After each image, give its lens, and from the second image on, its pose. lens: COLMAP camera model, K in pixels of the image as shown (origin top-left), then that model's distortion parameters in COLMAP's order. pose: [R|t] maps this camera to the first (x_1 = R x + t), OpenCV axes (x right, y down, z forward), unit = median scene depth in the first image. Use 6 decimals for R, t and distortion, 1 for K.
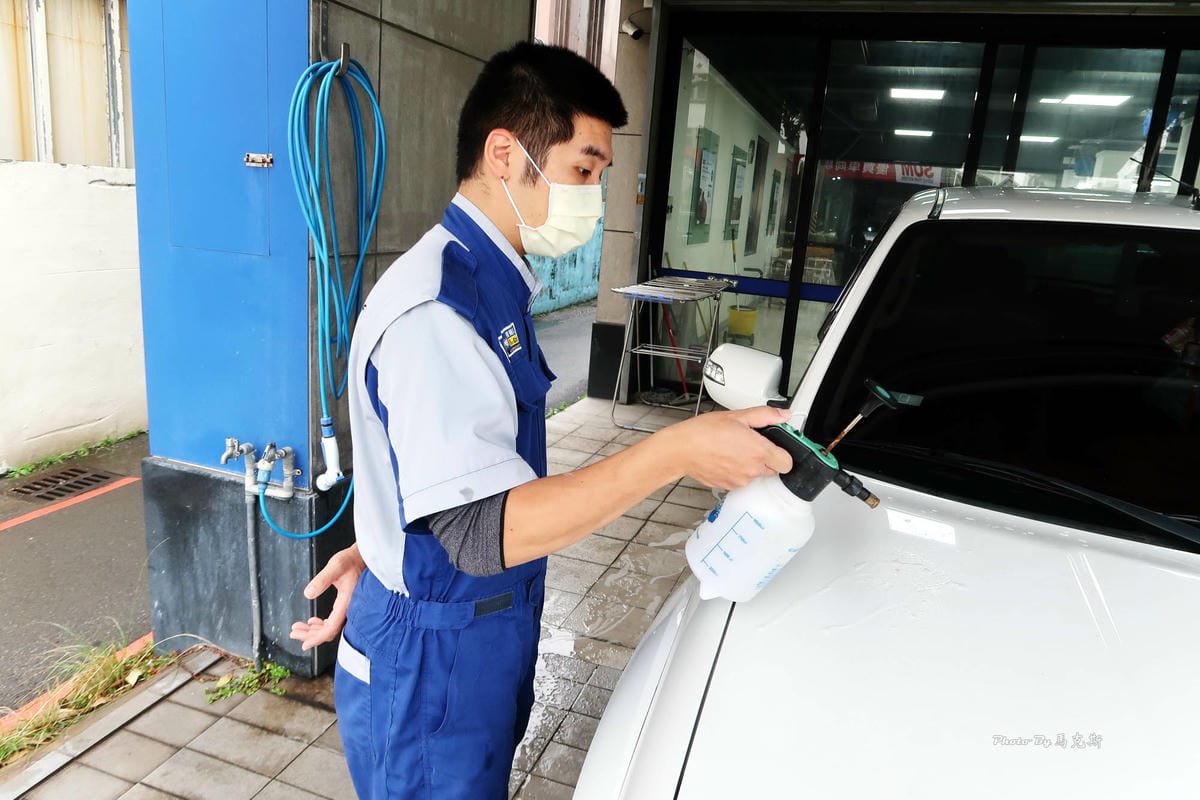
lens RADIAL K [[834.5, 0, 600.0], [0, 834.5, 400.0], [0, 0, 1]] dist [-0.023649, -0.000582]
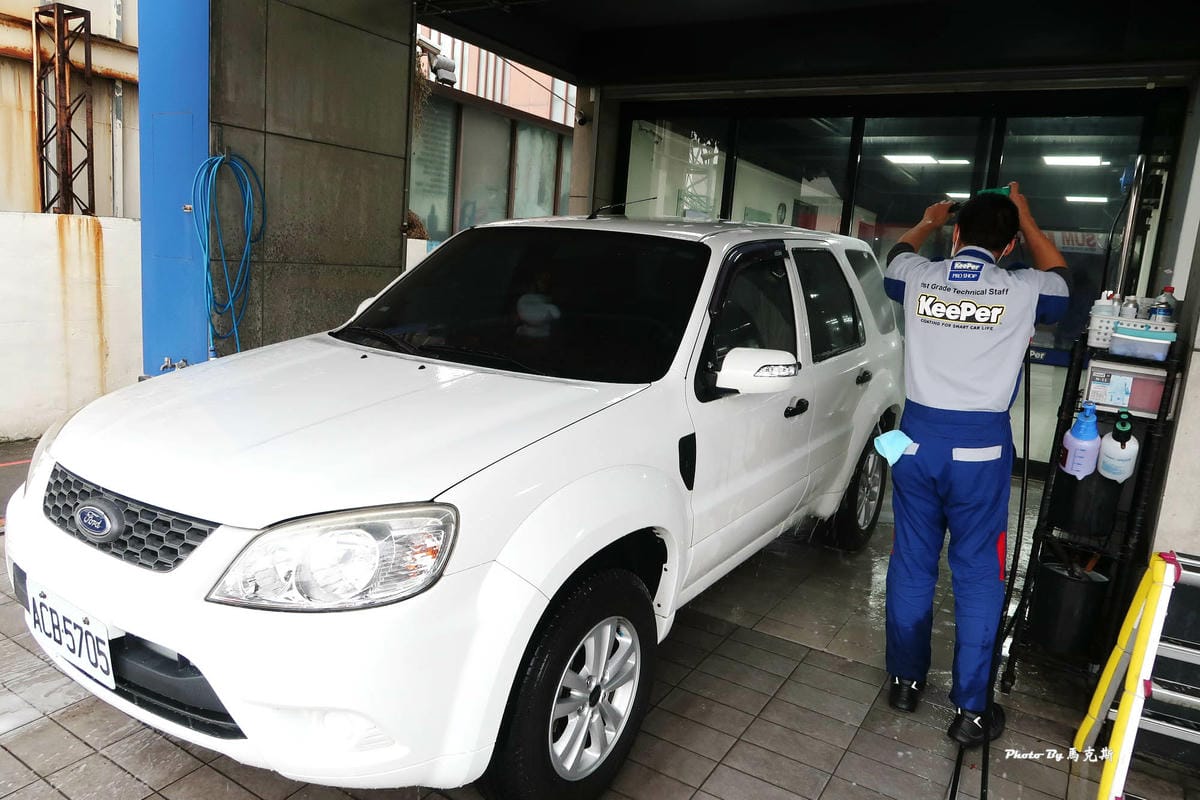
lens RADIAL K [[834.5, 0, 600.0], [0, 834.5, 400.0], [0, 0, 1]] dist [-0.030795, 0.001769]
pose [[0.976773, 0.032822, -0.211746, 0.728662], [-0.050027, 0.995821, -0.076410, 0.192529], [0.208353, 0.085228, 0.974333, -0.475132]]
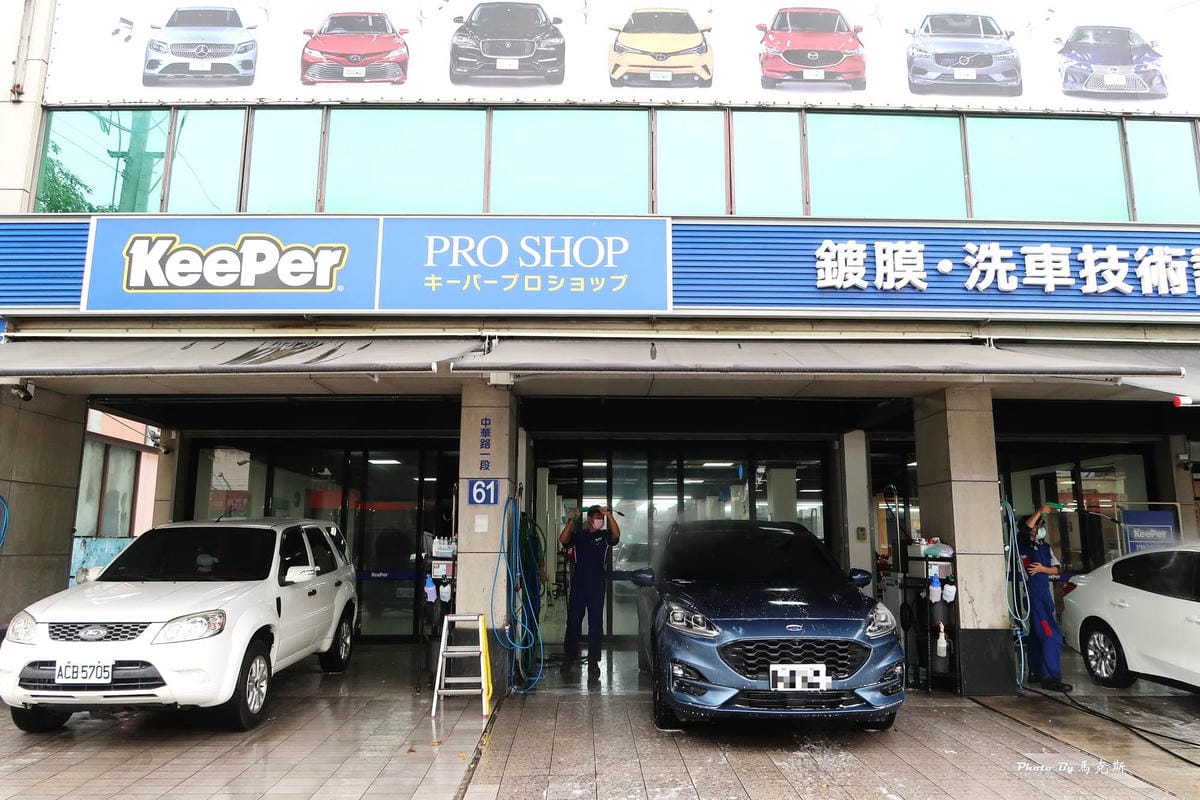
lens RADIAL K [[834.5, 0, 600.0], [0, 834.5, 400.0], [0, 0, 1]] dist [-0.023649, -0.000582]
pose [[0.936168, -0.019208, 0.351027, 0.654335], [0.152964, 0.921288, -0.357533, 0.632958], [-0.316529, 0.388406, 0.865419, -2.207327]]
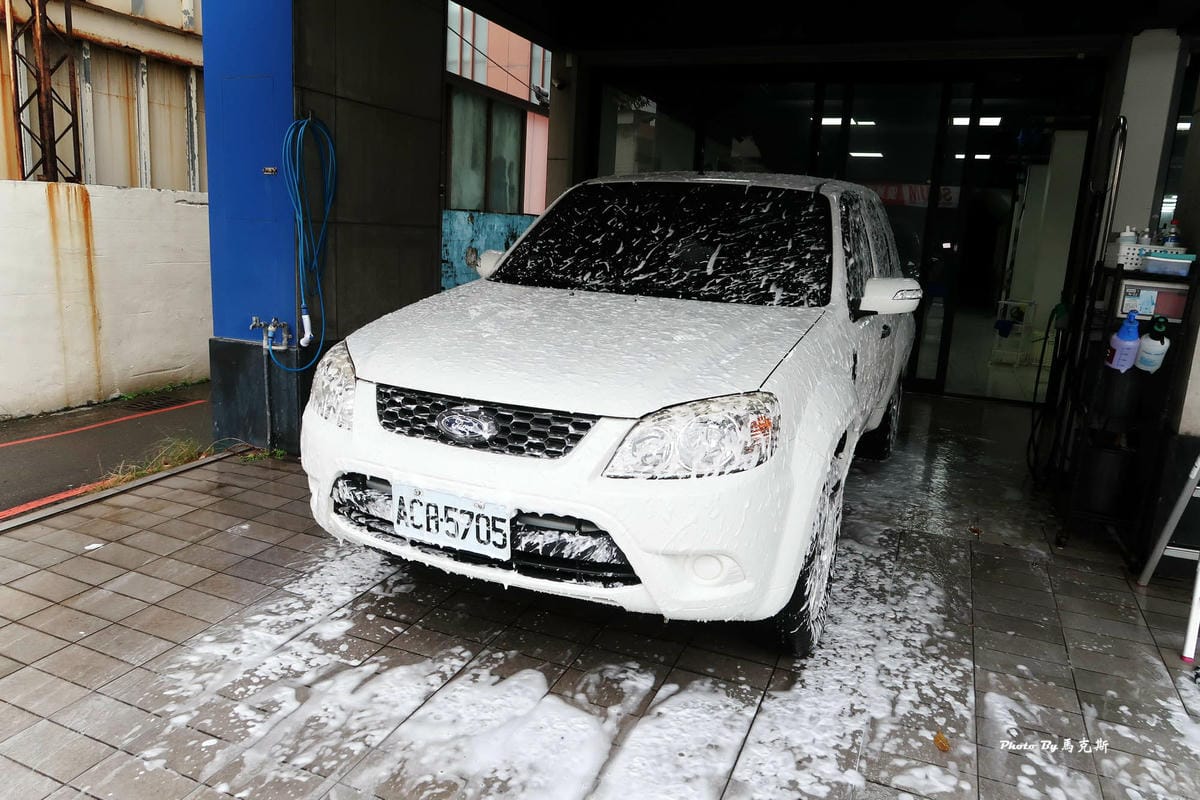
lens RADIAL K [[834.5, 0, 600.0], [0, 834.5, 400.0], [0, 0, 1]] dist [-0.023649, -0.000582]
pose [[0.997845, -0.012067, -0.064492, 0.381561], [0.009448, 0.999124, -0.040773, 0.265659], [0.064928, 0.040075, 0.997085, -0.687848]]
